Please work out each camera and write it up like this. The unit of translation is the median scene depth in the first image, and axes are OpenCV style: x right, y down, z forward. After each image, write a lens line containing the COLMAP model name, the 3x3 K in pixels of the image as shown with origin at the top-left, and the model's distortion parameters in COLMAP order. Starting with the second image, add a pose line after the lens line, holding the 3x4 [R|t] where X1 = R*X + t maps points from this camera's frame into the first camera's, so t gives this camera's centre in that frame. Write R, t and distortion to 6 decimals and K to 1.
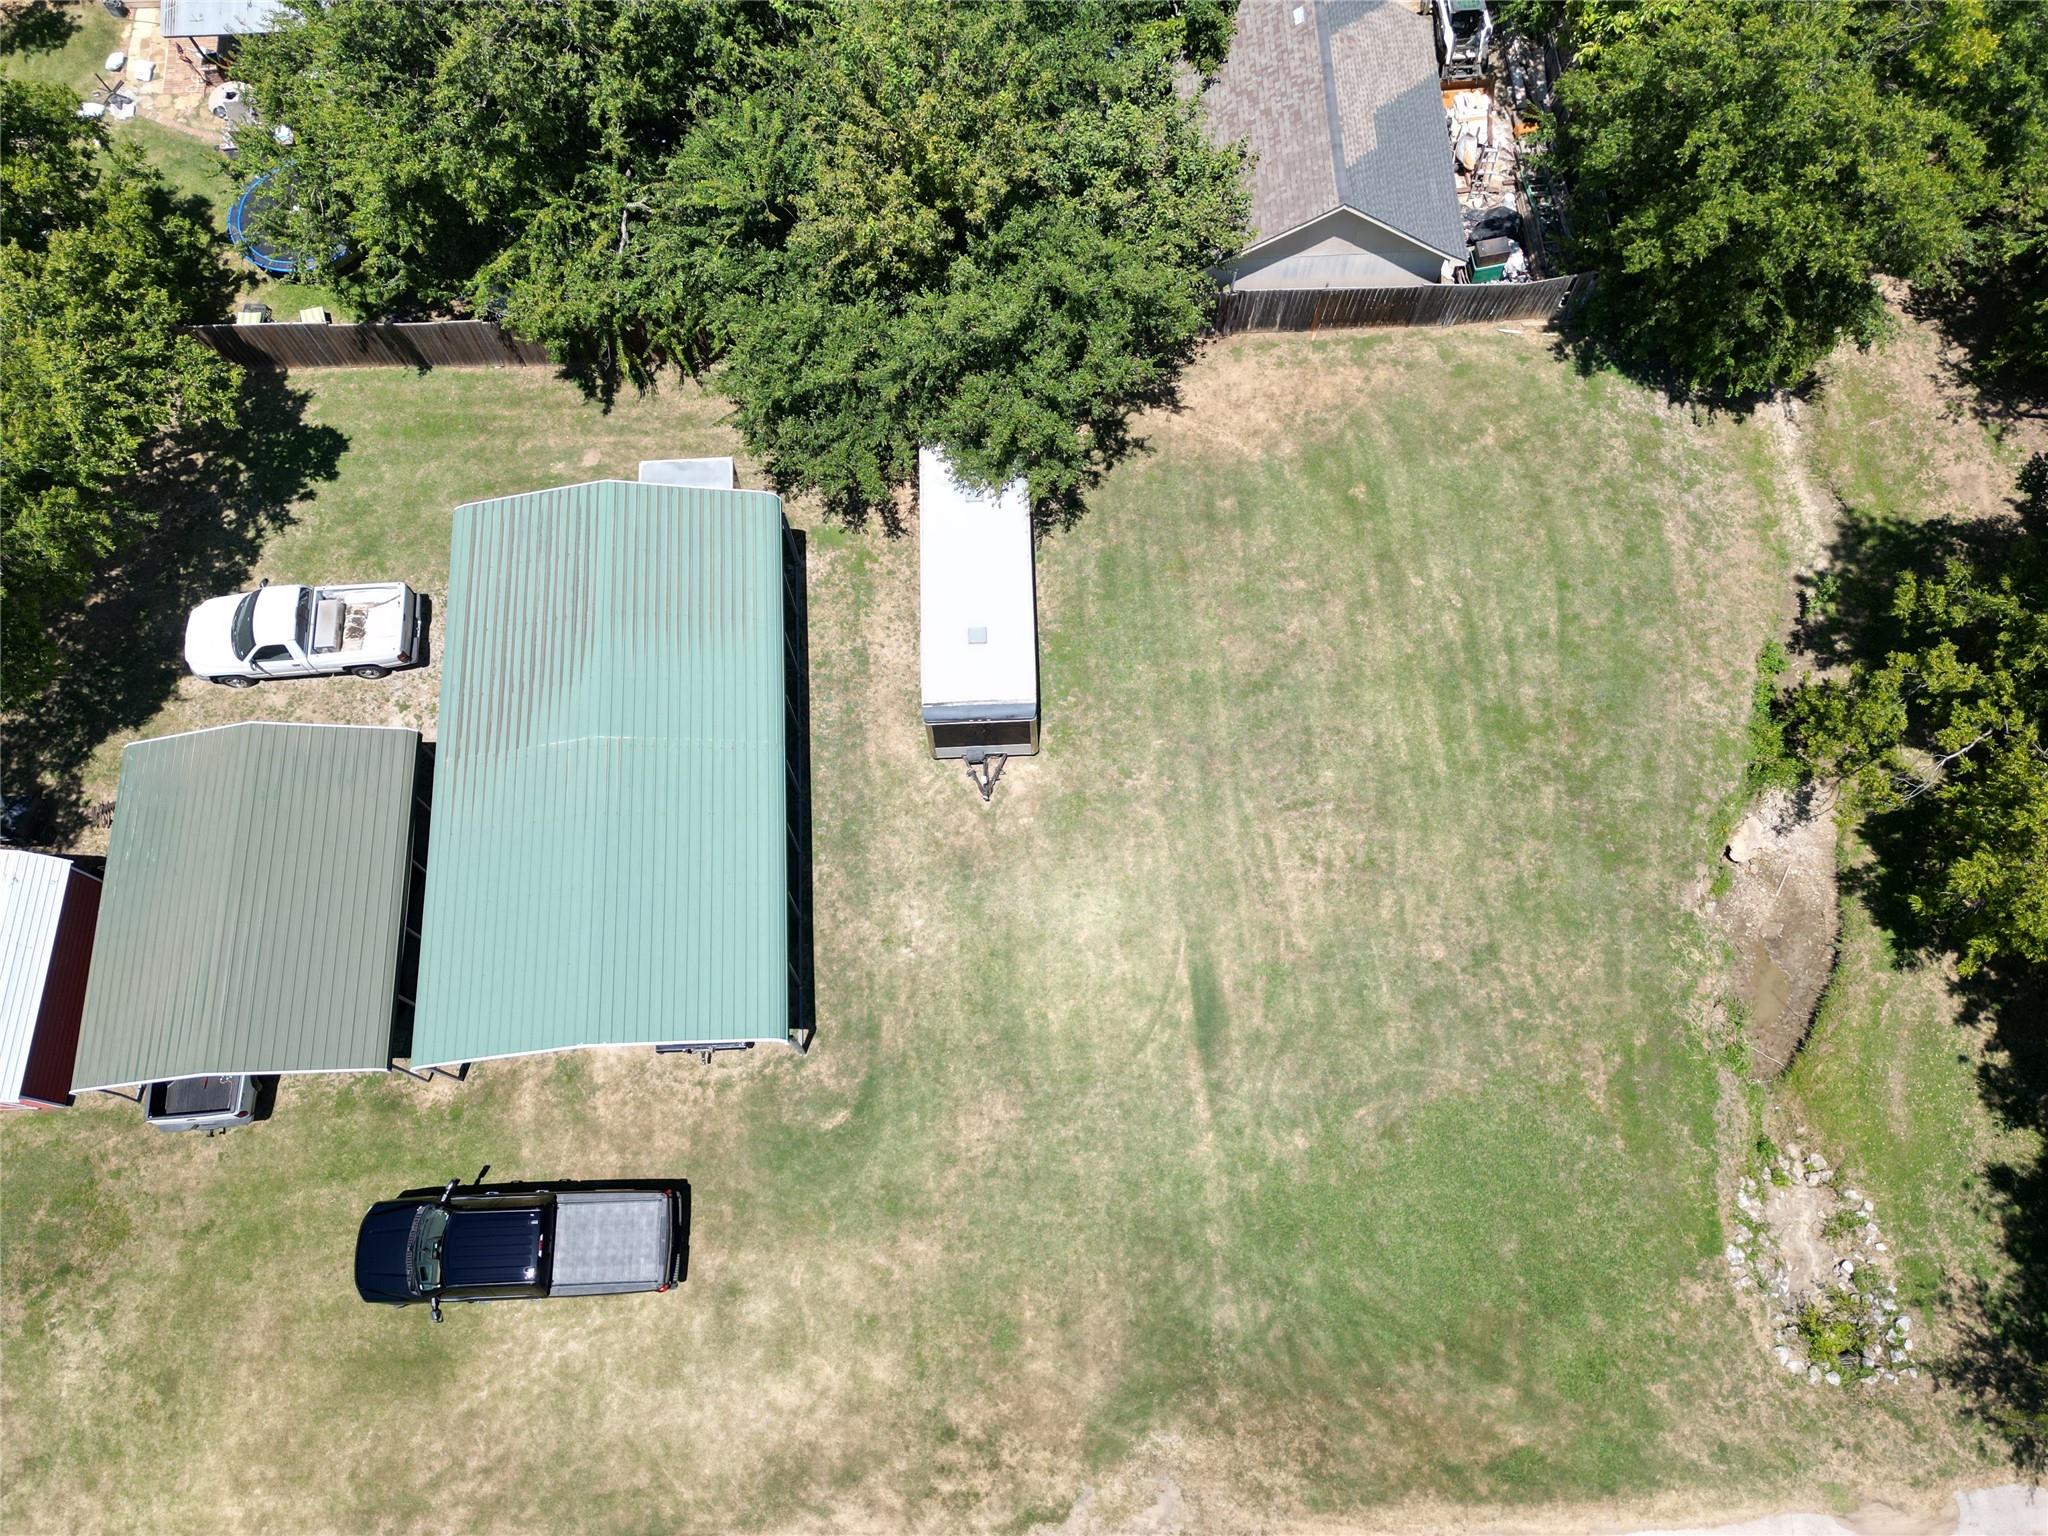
lens RADIAL K [[1533.7, 0, 1024.0], [0, 1533.7, 768.0], [0, 0, 1]] dist [0.091525, -0.109909]
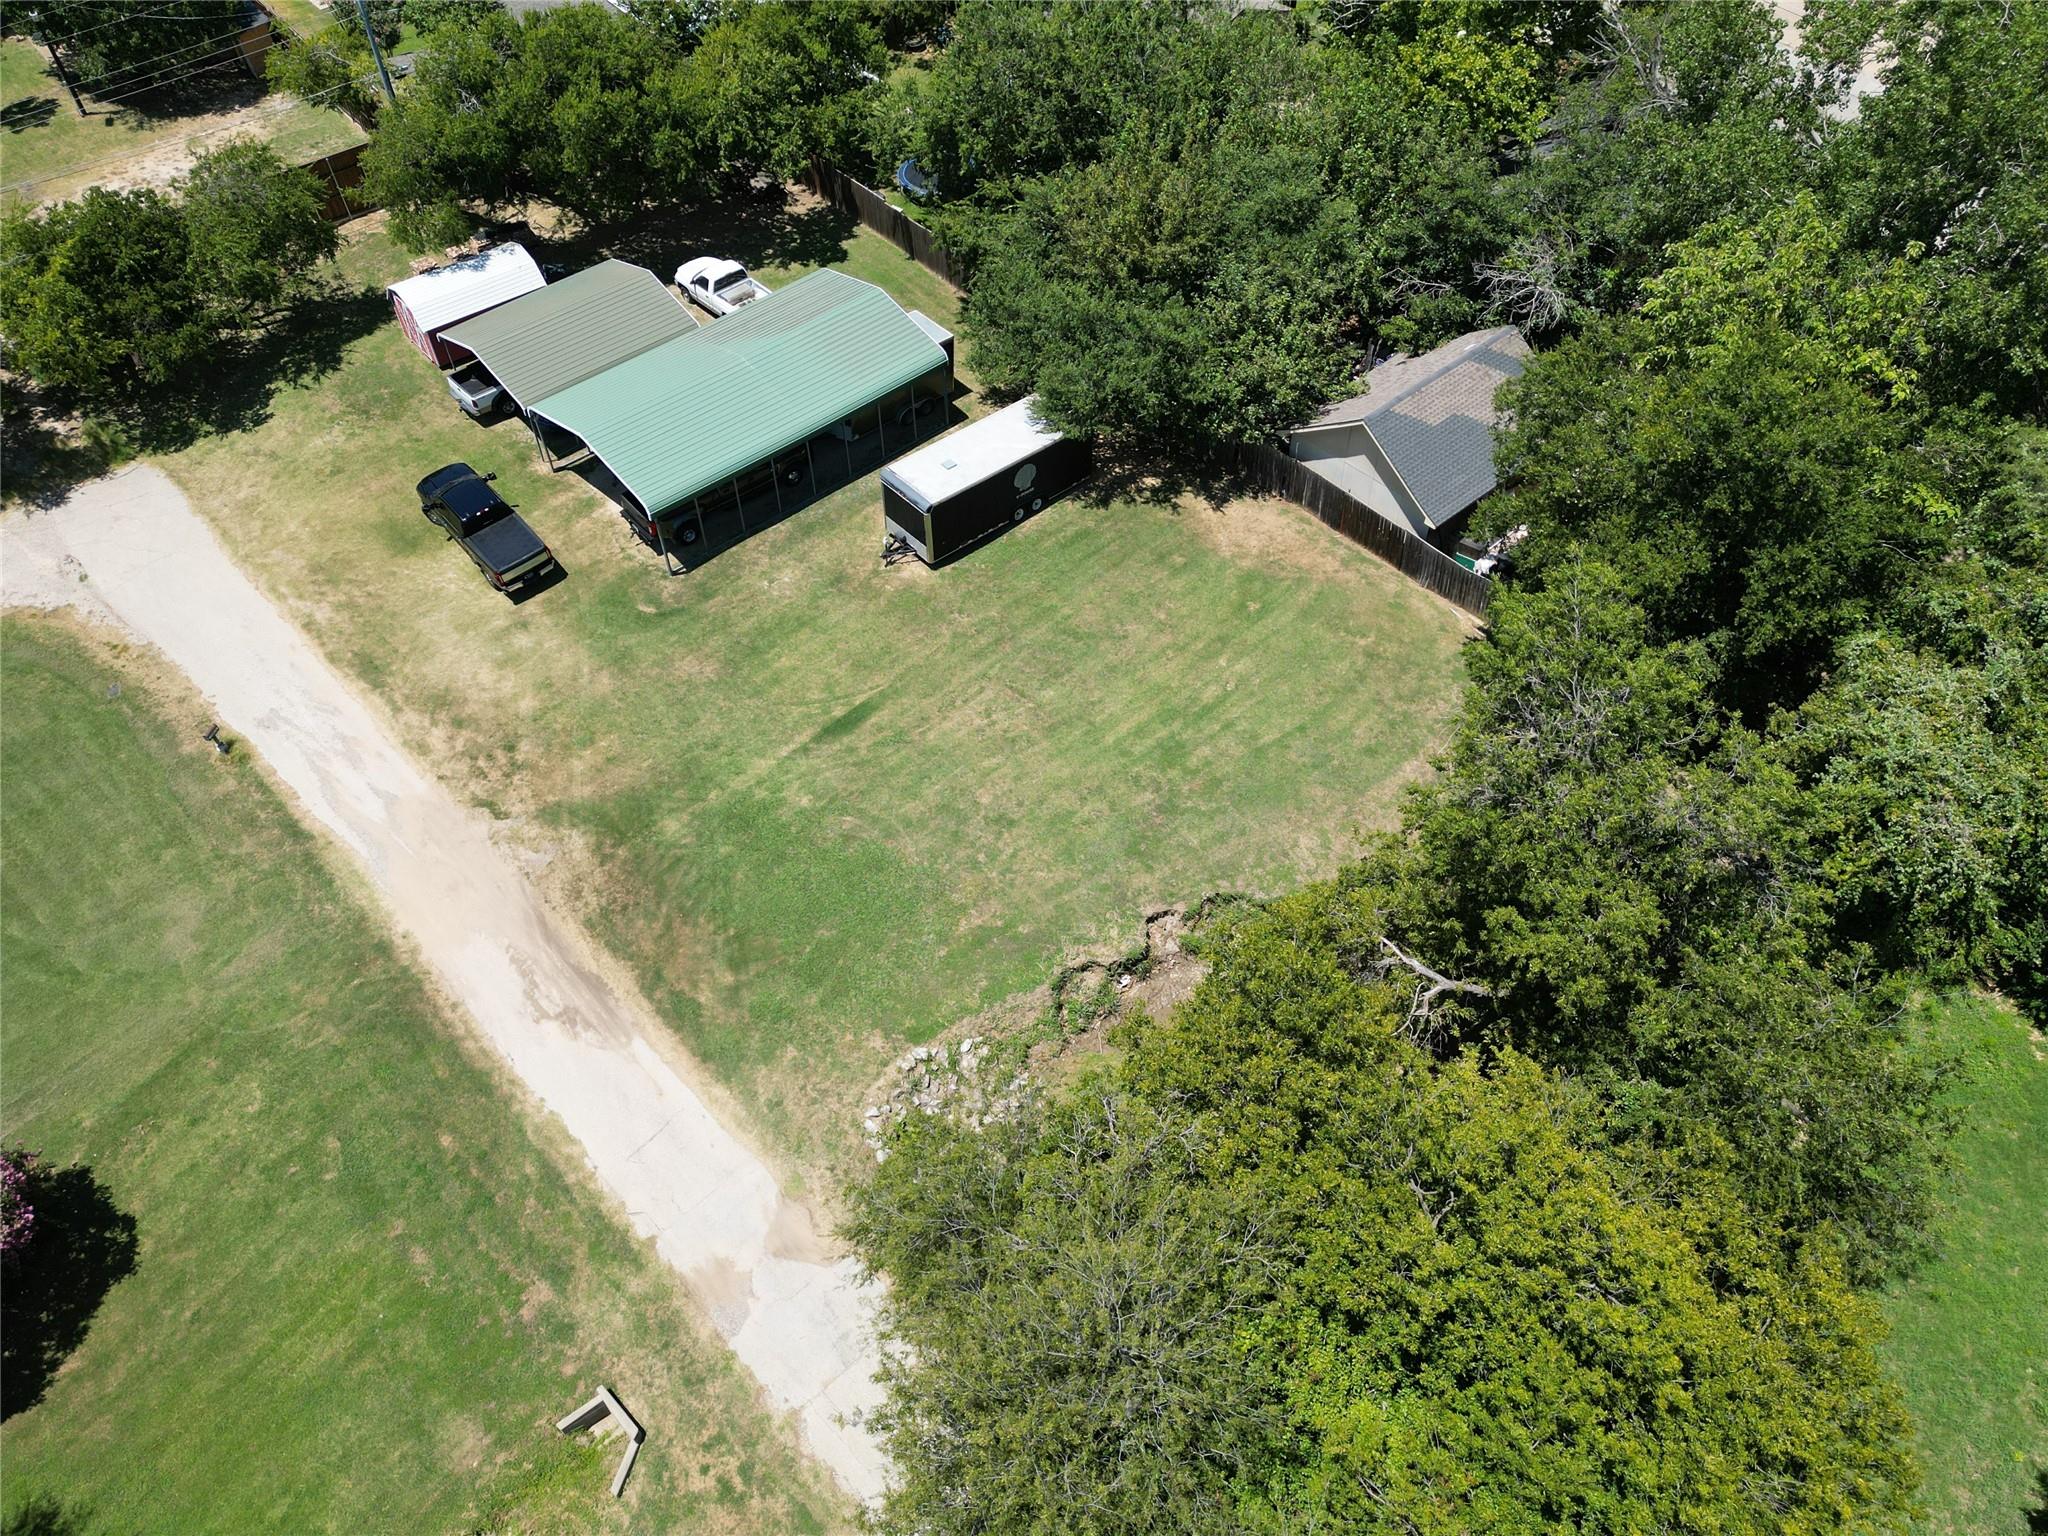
lens RADIAL K [[1533.7, 0, 1024.0], [0, 1533.7, 768.0], [0, 0, 1]] dist [0.091525, -0.109909]
pose [[0.620623, 0.584302, -0.522894, 0.955841], [-0.727449, 0.677950, -0.105840, 0.214900], [0.292653, 0.446066, 0.845801, -0.105781]]
